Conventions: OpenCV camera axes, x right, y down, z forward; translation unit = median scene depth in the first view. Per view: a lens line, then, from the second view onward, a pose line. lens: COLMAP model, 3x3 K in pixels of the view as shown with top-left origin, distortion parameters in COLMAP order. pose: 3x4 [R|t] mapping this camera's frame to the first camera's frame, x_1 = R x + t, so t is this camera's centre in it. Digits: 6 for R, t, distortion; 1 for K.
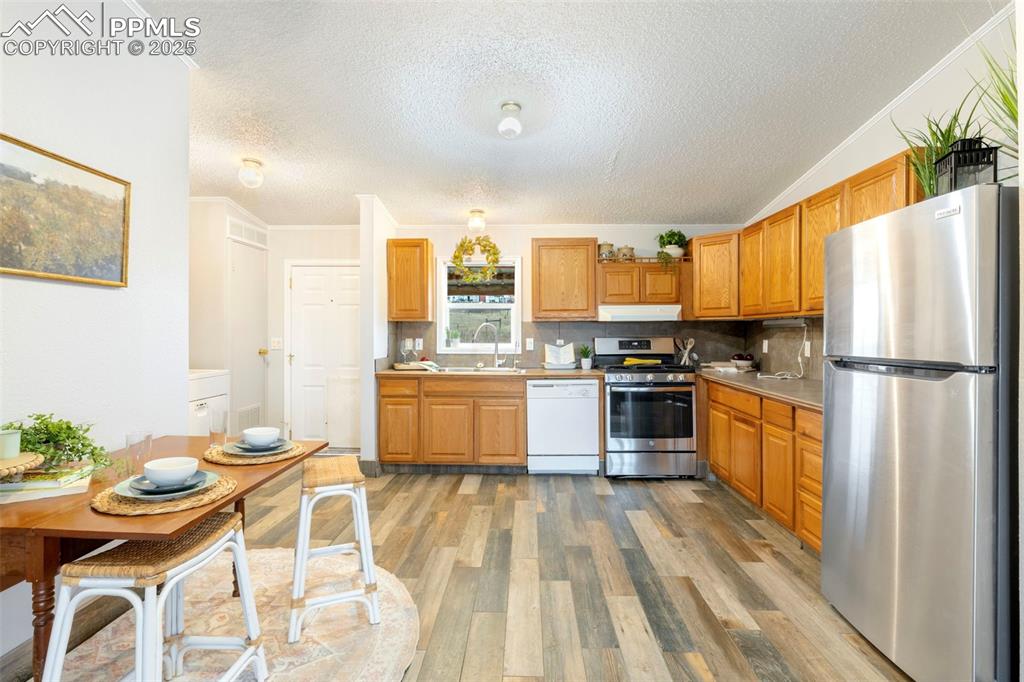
lens RADIAL K [[480.2, 0, 511.3], [0, 480.2, 335.5], [0, 0, 1]] dist [-0.012552, 0.001687]
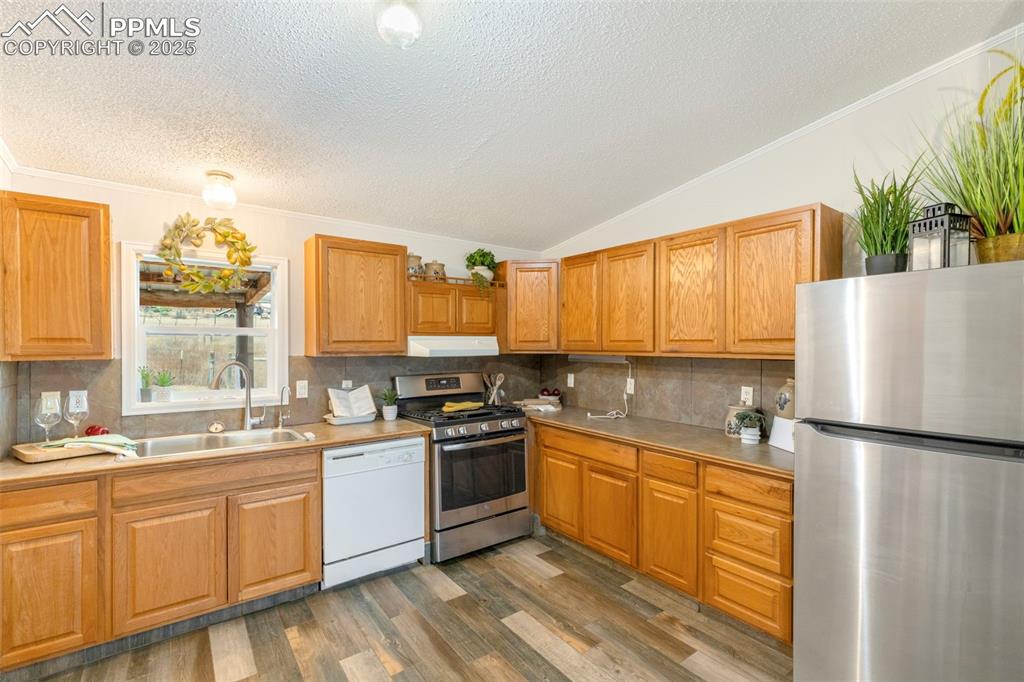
lens RADIAL K [[458.6, 0, 512.0], [0, 458.6, 350.0], [0, 0, 1]] dist [-0.000642, 0.001276]
pose [[0.780543, -0.005853, 0.625075, -0.155713], [0.001652, 0.999972, 0.007301, -0.048210], [-0.625100, -0.004666, 0.780531, 0.350857]]
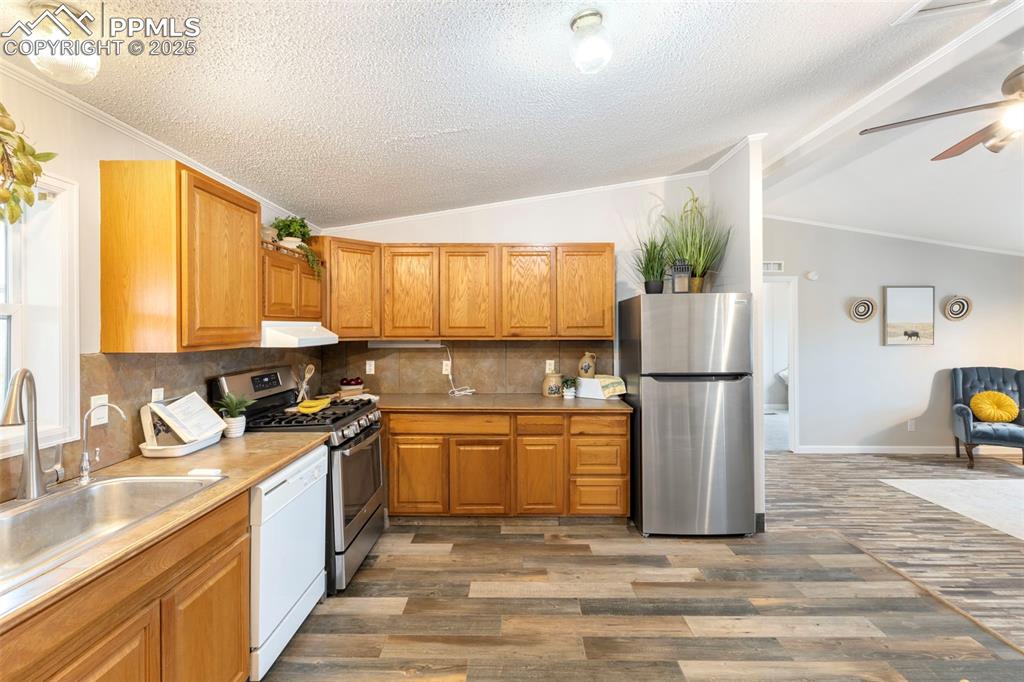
lens RADIAL K [[458.6, 0, 509.4], [0, 458.6, 332.7], [0, 0, 1]] dist [-0.000642, 0.001276]
pose [[-0.026234, -0.007665, 0.999626, -0.405195], [0.008831, 0.999930, 0.007899, -0.053467], [-0.999617, 0.009035, -0.026165, 0.767399]]
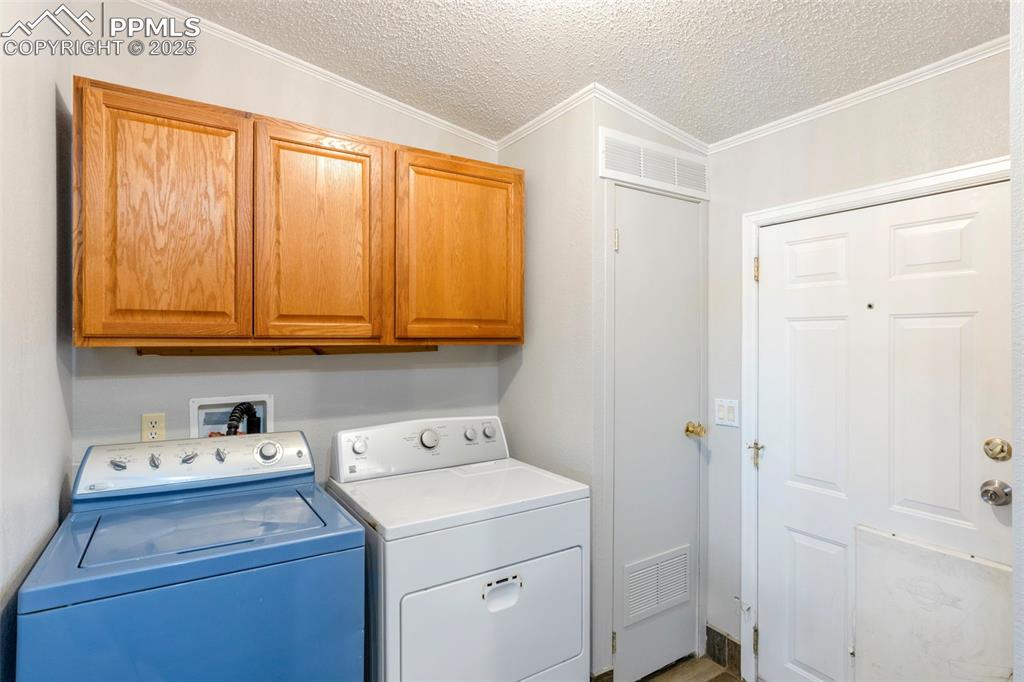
lens RADIAL K [[525.5, 0, 511.1], [0, 525.5, 338.6], [0, 0, 1]] dist [-0.000937, -0.000545]
pose [[0.564157, -0.004149, -0.825657, -0.243910], [-0.006954, 0.999928, -0.009776, -0.051418], [0.825638, 0.011257, 0.564087, 0.671121]]
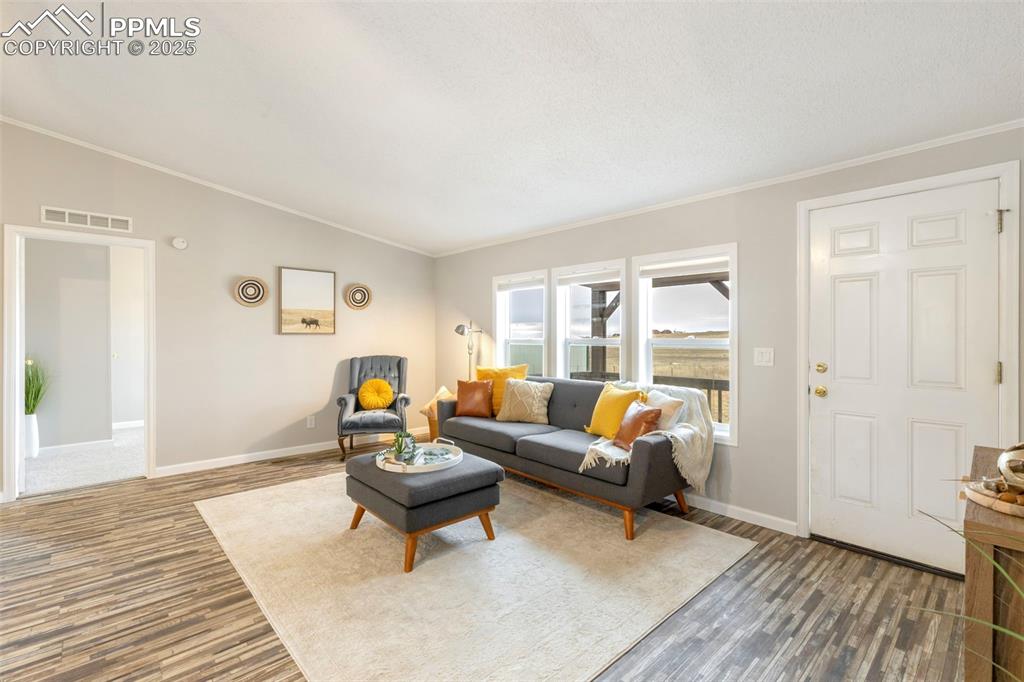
lens RADIAL K [[458.6, 0, 516.7], [0, 458.6, 333.2], [0, 0, 1]] dist [-0.000642, 0.001276]
pose [[-0.701786, -0.000185, 0.712388, -0.359814], [0.001502, 0.999997, 0.001740, -0.001224], [-0.712386, 0.002291, -0.701784, 0.054642]]
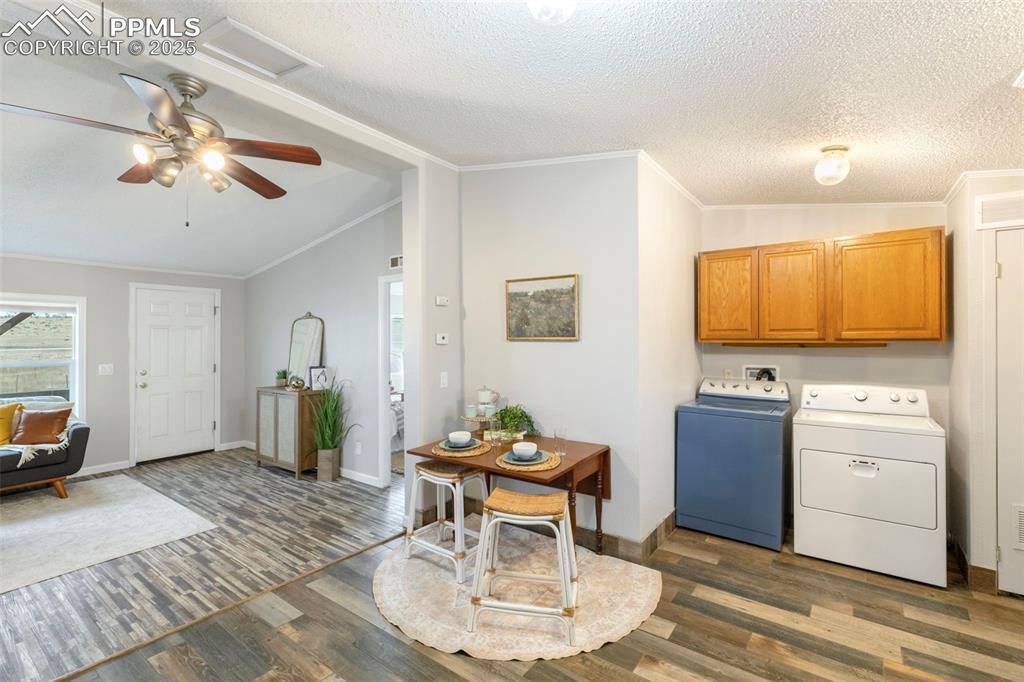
lens RADIAL K [[458.6, 0, 514.9], [0, 458.6, 340.2], [0, 0, 1]] dist [-0.000642, 0.001276]
pose [[-0.563677, 0.000974, -0.825995, 0.285072], [-0.006728, 0.999961, 0.005770, -0.054971], [0.825968, 0.008810, -0.563648, 0.847182]]
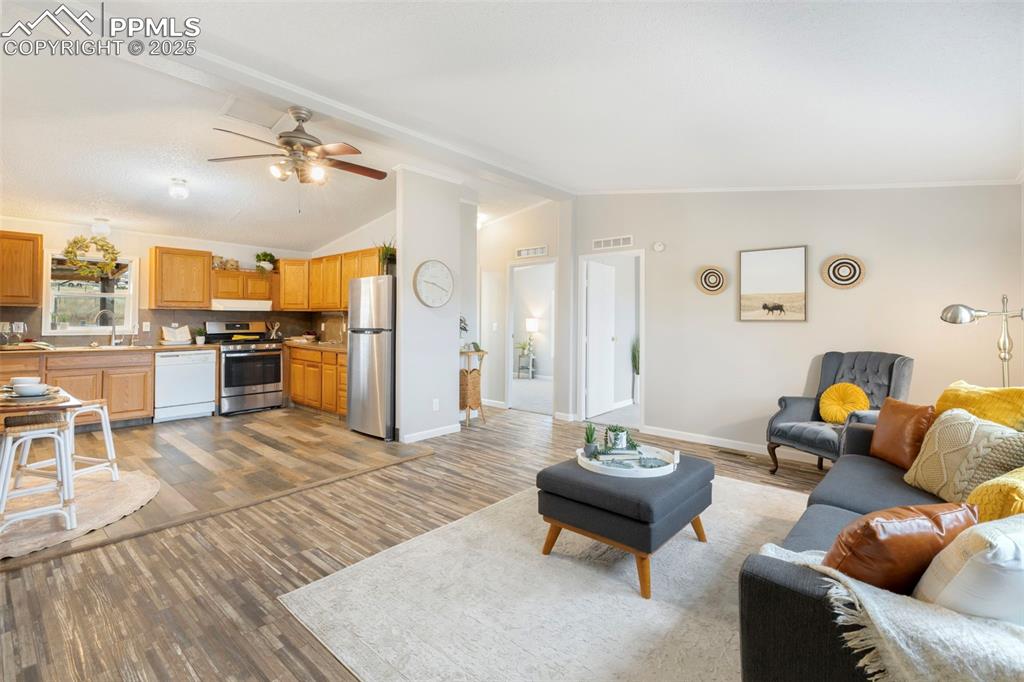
lens RADIAL K [[466.9, 0, 508.3], [0, 466.9, 312.8], [0, 0, 1]] dist [0.008977, -0.002096]
pose [[0.642035, 0.016251, 0.766503, -0.343782], [-0.001570, 0.999801, -0.019881, 0.005064], [-0.766674, 0.011561, 0.641932, -0.615140]]
